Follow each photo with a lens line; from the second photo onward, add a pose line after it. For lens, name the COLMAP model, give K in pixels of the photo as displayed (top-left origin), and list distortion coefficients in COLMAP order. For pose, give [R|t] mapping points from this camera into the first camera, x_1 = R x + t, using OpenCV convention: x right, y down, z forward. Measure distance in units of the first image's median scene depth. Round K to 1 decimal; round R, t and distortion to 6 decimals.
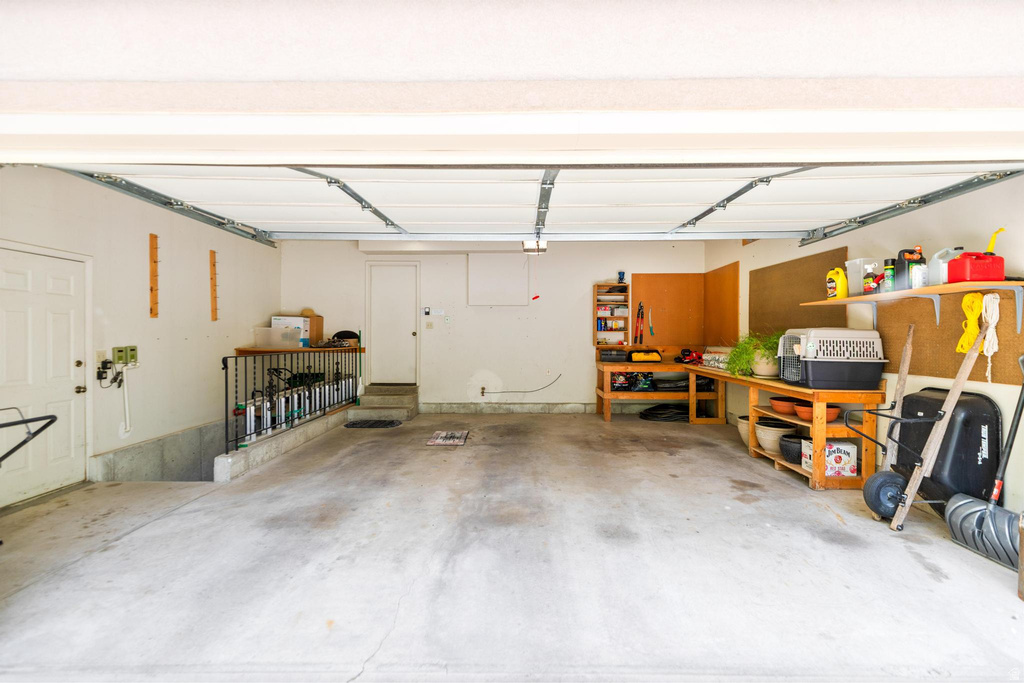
lens RADIAL K [[463.8, 0, 514.5], [0, 463.8, 339.3], [0, 0, 1]] dist [0.010336, -0.002828]
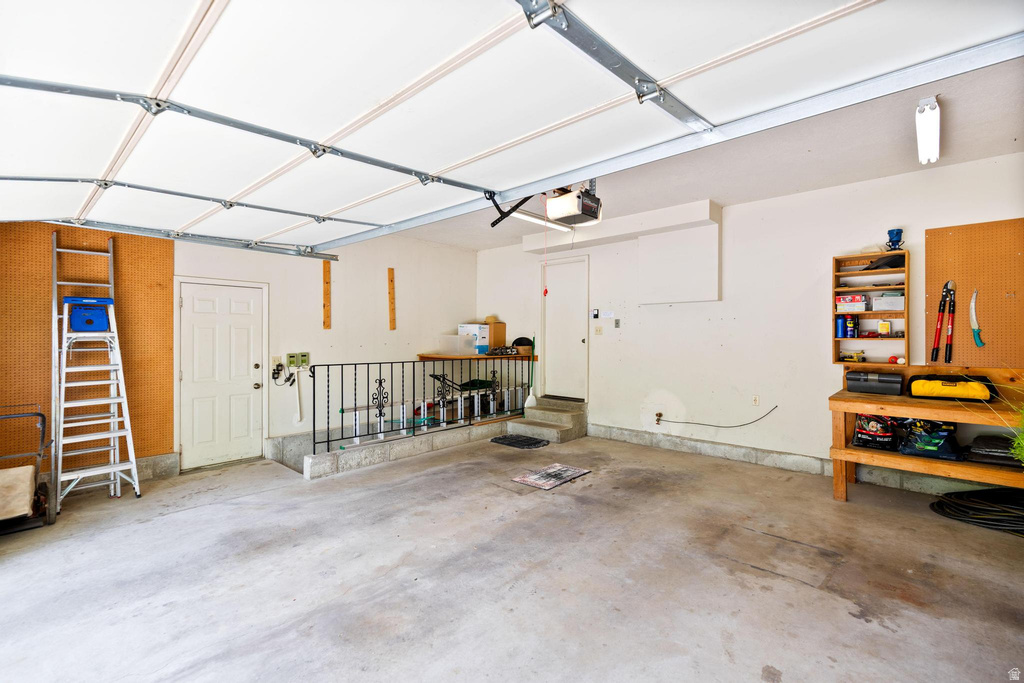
lens RADIAL K [[463.8, 0, 512.4], [0, 463.8, 337.9], [0, 0, 1]] dist [0.010336, -0.002828]
pose [[0.739588, 0.000145, -0.673060, 0.393433], [-0.004309, 0.999981, -0.004519, -0.020142], [0.673046, 0.006242, 0.739575, 0.432549]]
